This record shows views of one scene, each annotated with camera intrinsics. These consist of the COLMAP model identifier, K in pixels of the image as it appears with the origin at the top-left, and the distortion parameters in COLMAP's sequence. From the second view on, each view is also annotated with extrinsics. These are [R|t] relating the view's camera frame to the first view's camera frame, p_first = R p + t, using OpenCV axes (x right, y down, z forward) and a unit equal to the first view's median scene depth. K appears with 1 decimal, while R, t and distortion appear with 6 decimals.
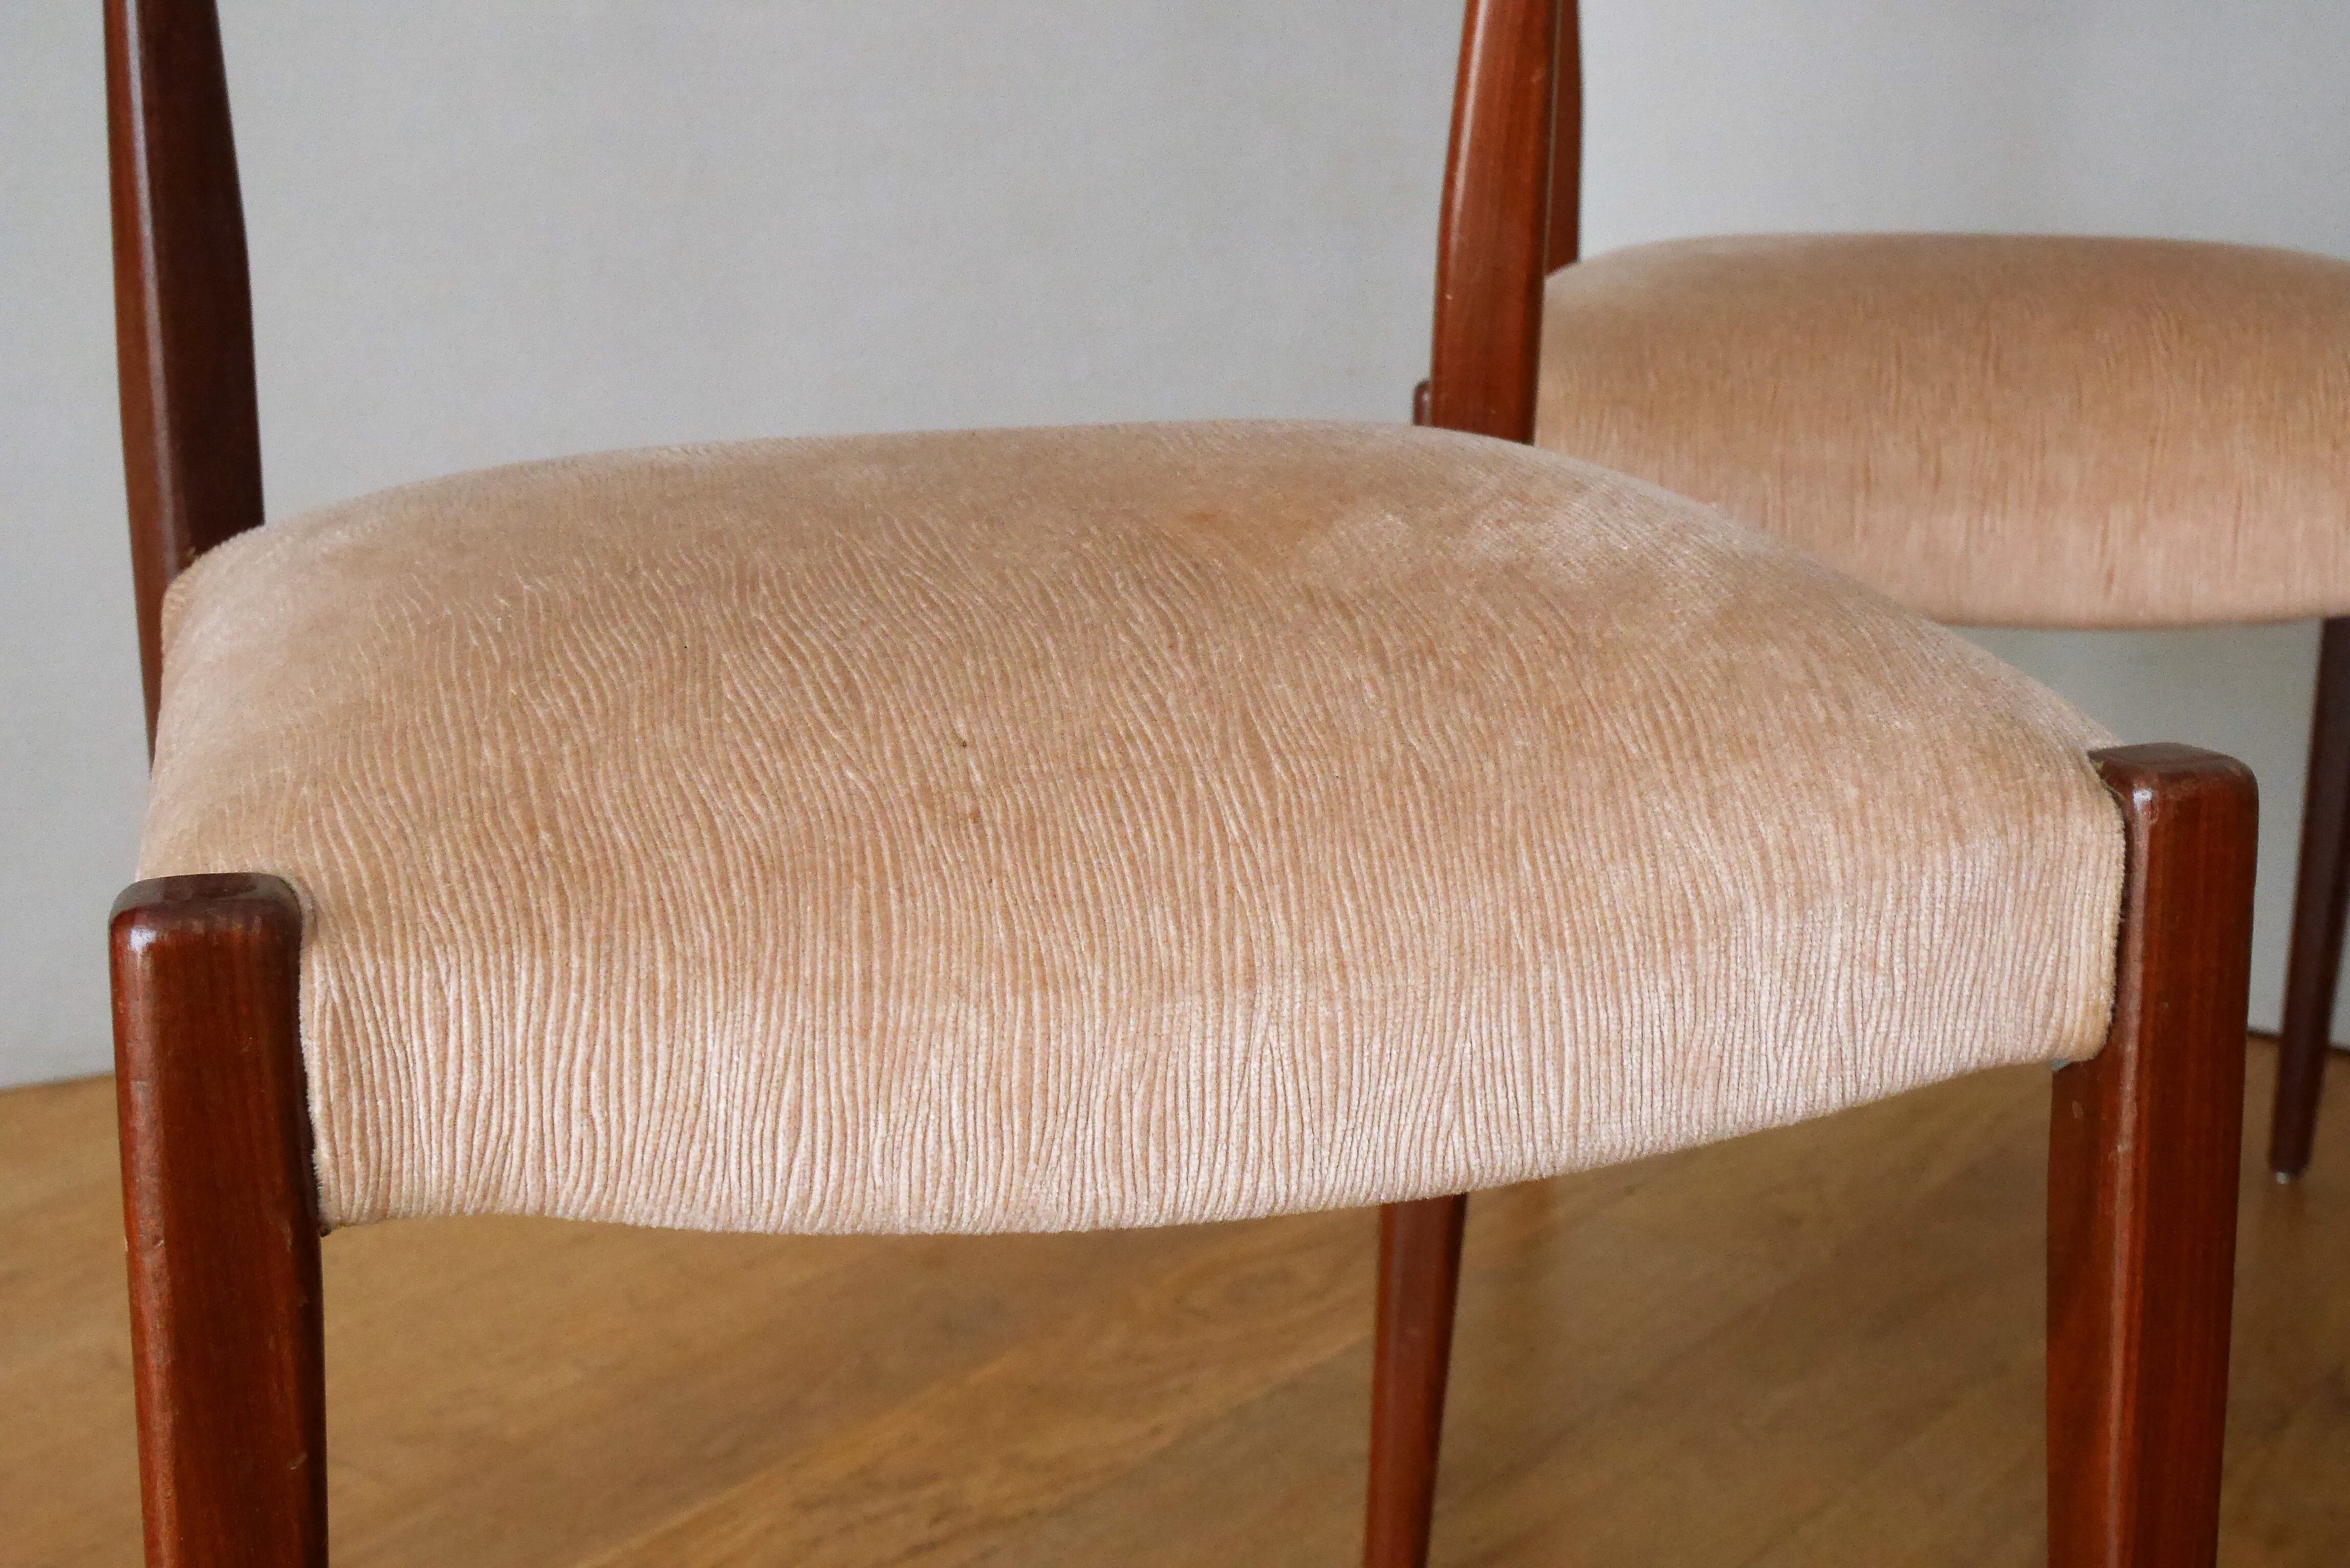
lens RADIAL K [[3424.1, 0, 1174.6], [0, 3424.1, 781.7], [0, 0, 1]] dist [-0.010936, 0.000000]
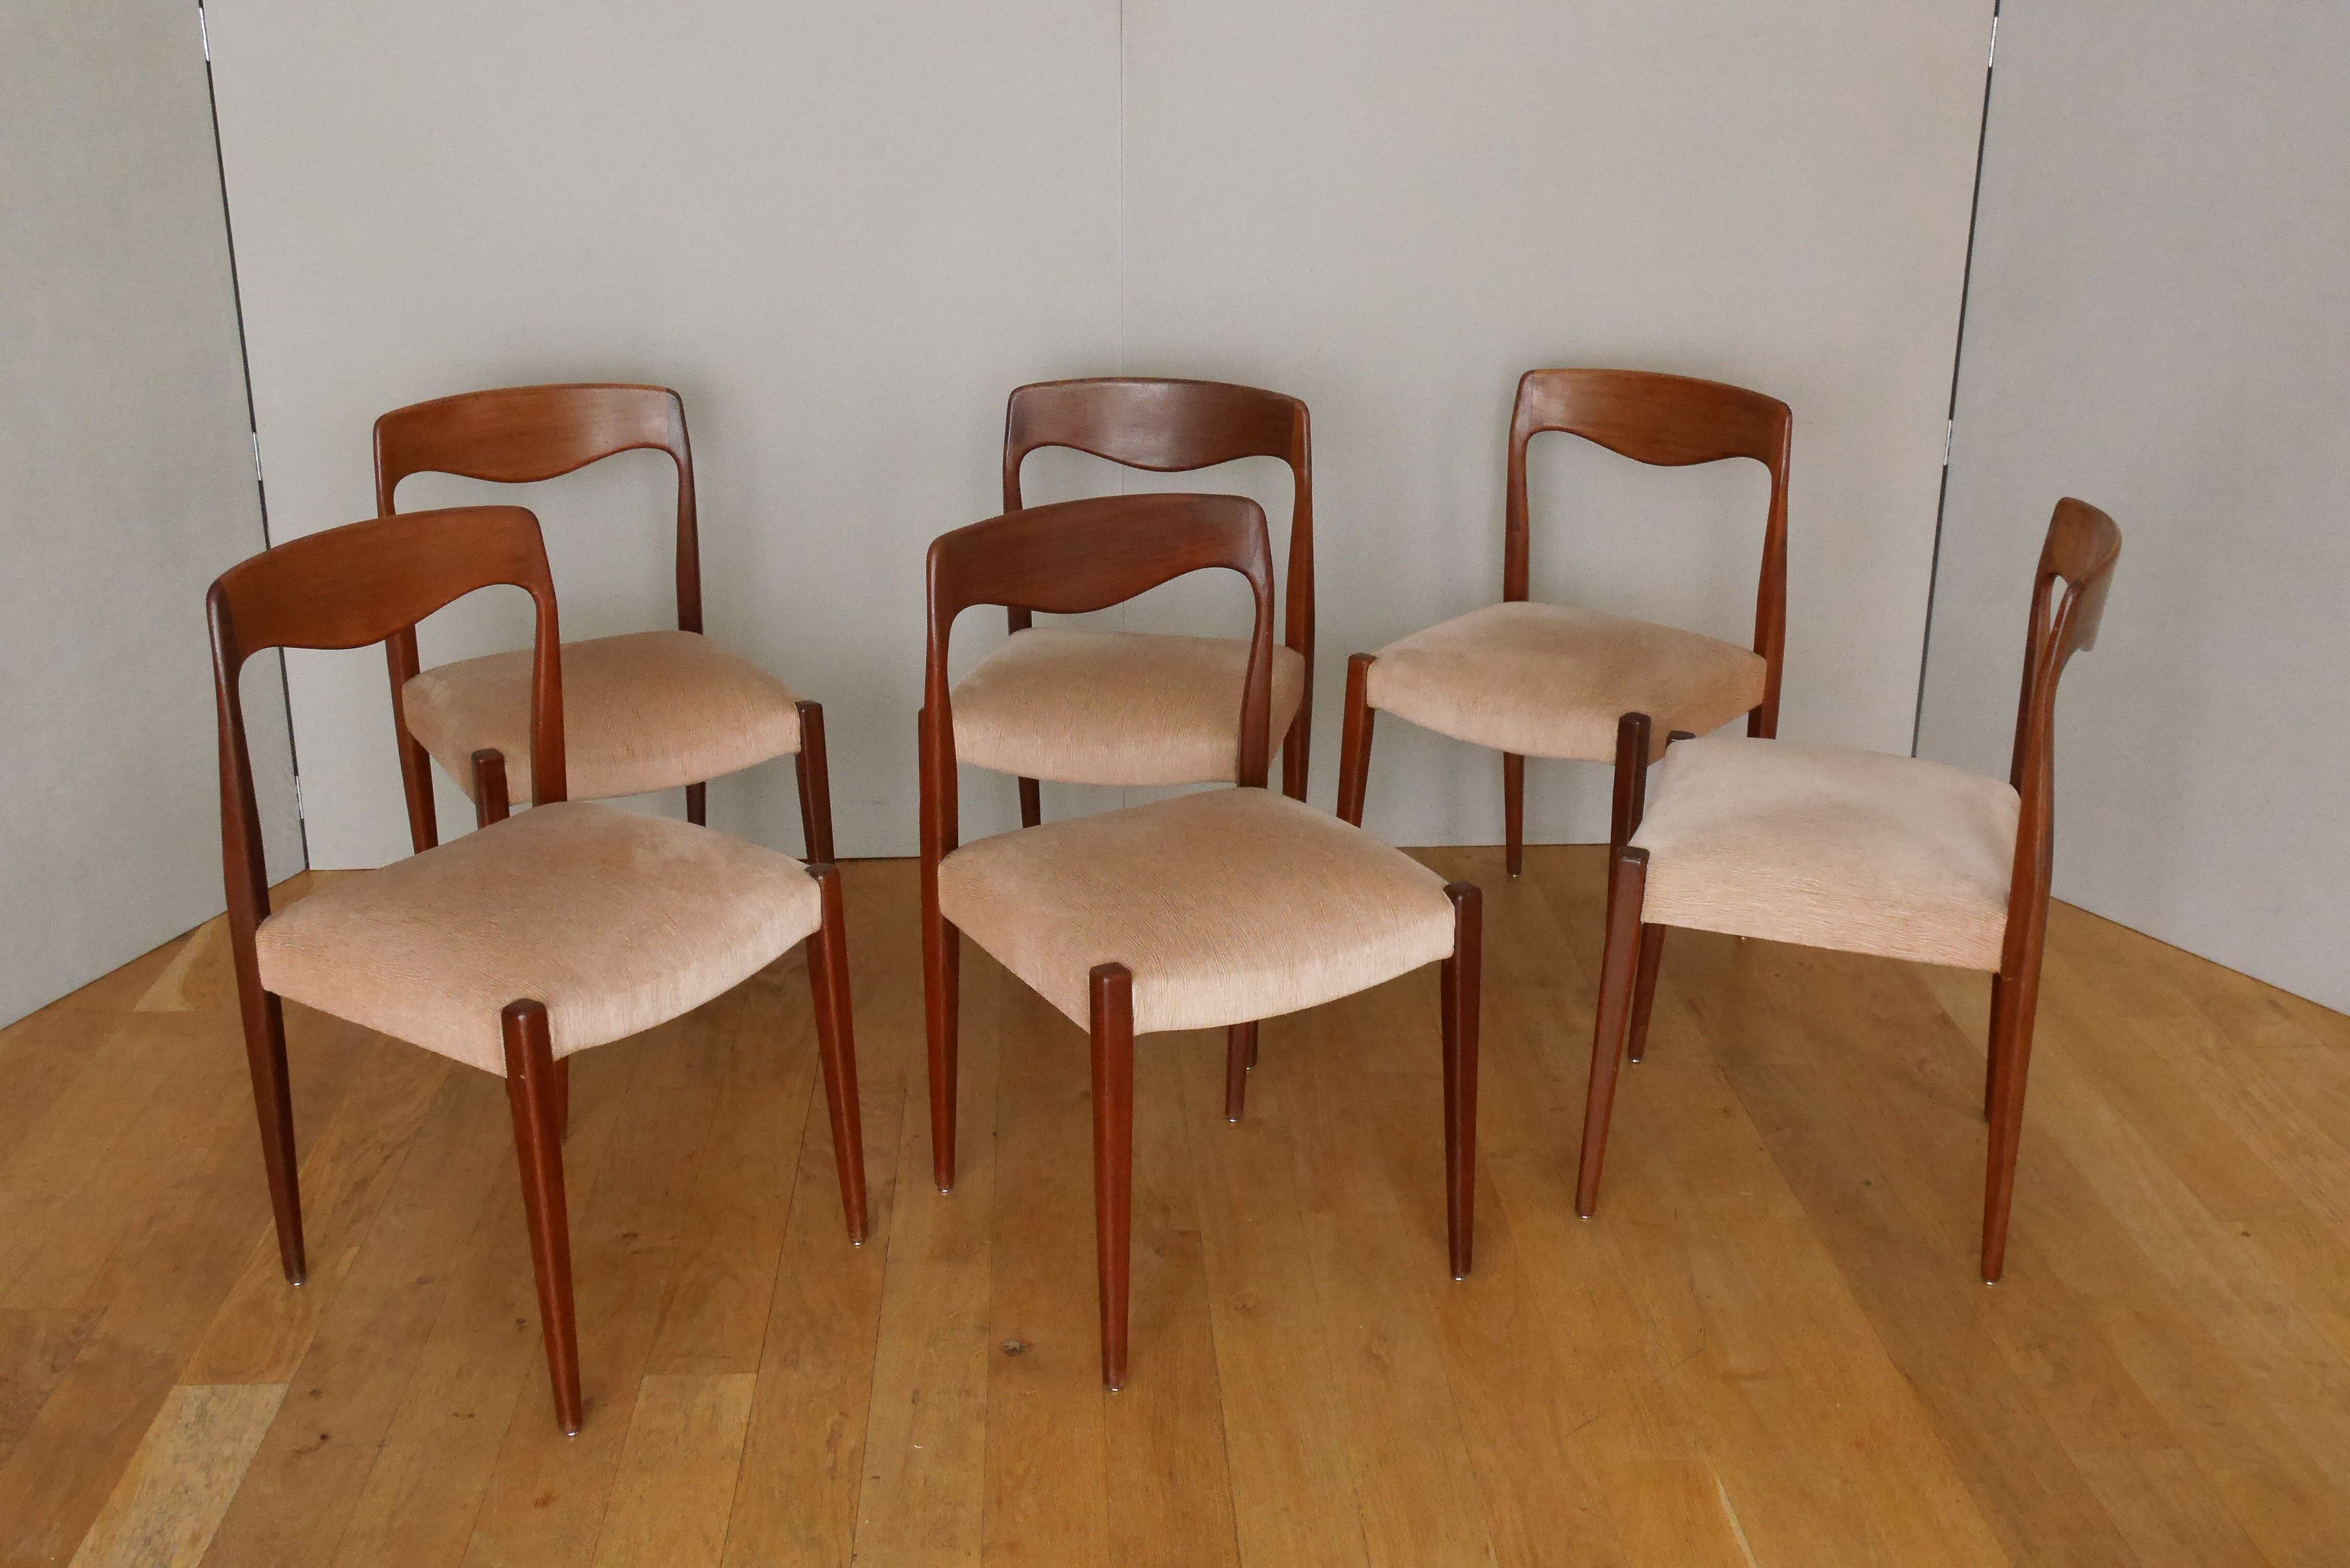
lens RADIAL K [[2463.7, 0, 1175.1], [0, 2463.7, 786.2], [0, 0, 1]] dist [0.021277, 0.000000]
pose [[0.757584, -0.225092, 0.612699, -1.099493], [0.161869, 0.974126, 0.157726, -0.448586], [-0.632349, -0.020314, 0.774418, -1.543604]]
